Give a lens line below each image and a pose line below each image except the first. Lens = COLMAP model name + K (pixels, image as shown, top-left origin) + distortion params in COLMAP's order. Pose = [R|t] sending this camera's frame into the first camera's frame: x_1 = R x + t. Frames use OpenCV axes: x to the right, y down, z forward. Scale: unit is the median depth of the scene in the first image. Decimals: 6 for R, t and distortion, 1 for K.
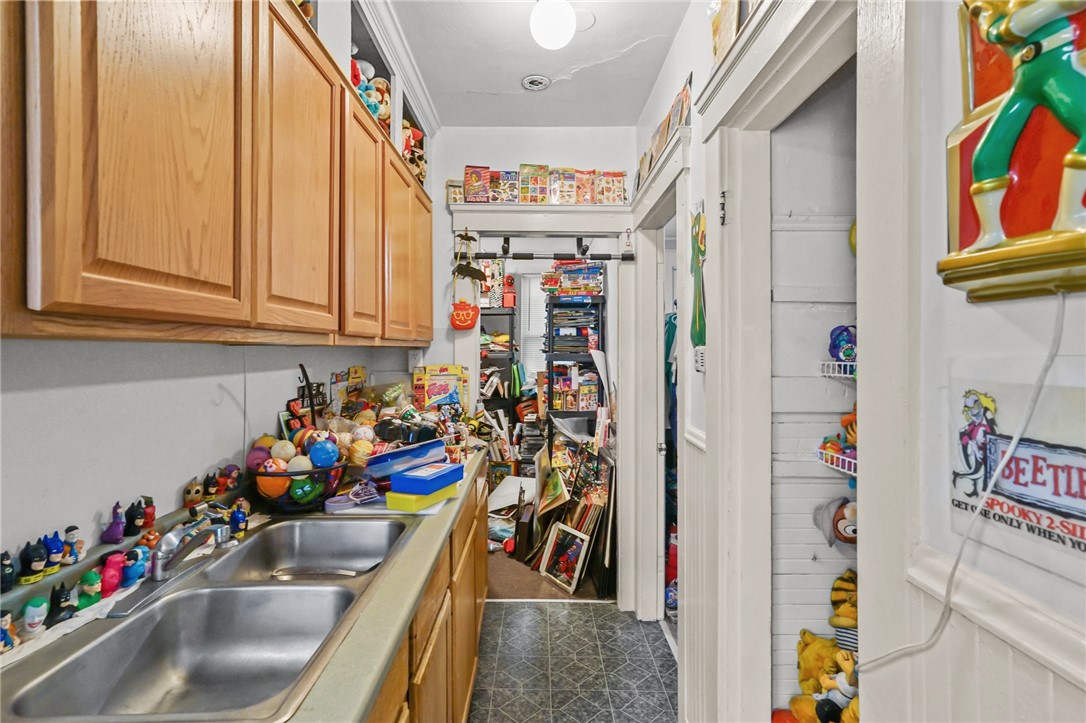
lens RADIAL K [[528.9, 0, 540.4], [0, 528.9, 350.4], [0, 0, 1]] dist [-0.001378, 0.000031]
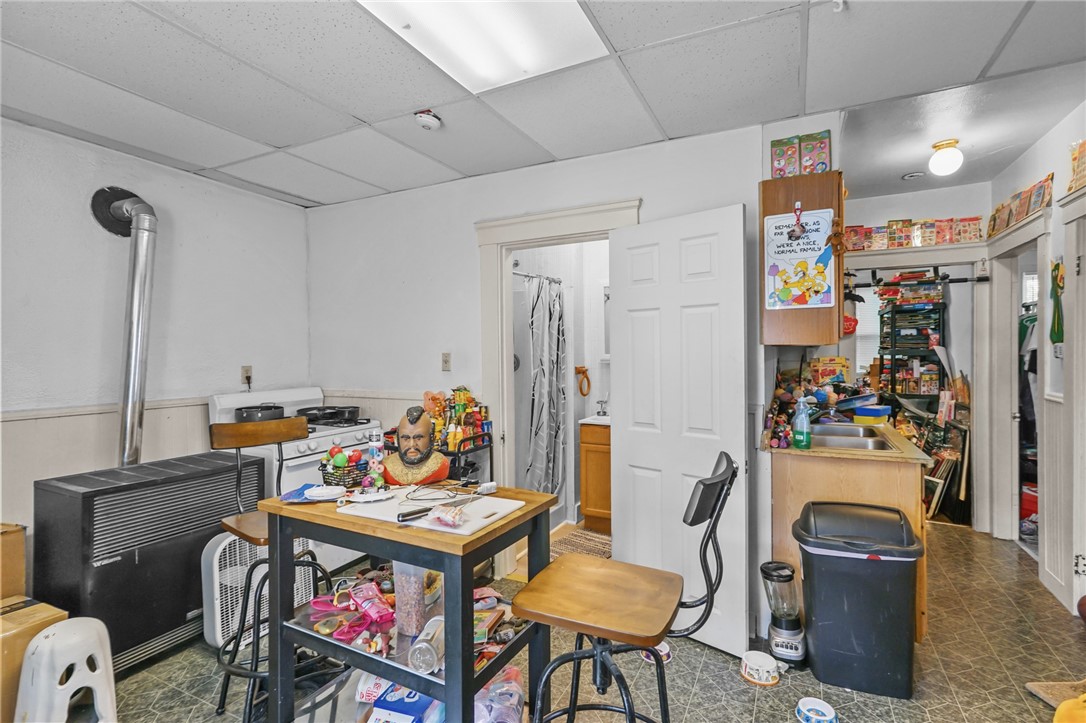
lens RADIAL K [[520.2, 0, 545.0], [0, 520.2, 358.1], [0, 0, 1]] dist [0.023824, 0.000617]
pose [[0.898570, -0.001694, -0.438827, -0.256173], [0.009753, 0.999823, 0.016111, -0.002552], [0.438722, -0.018756, 0.898427, -0.749504]]
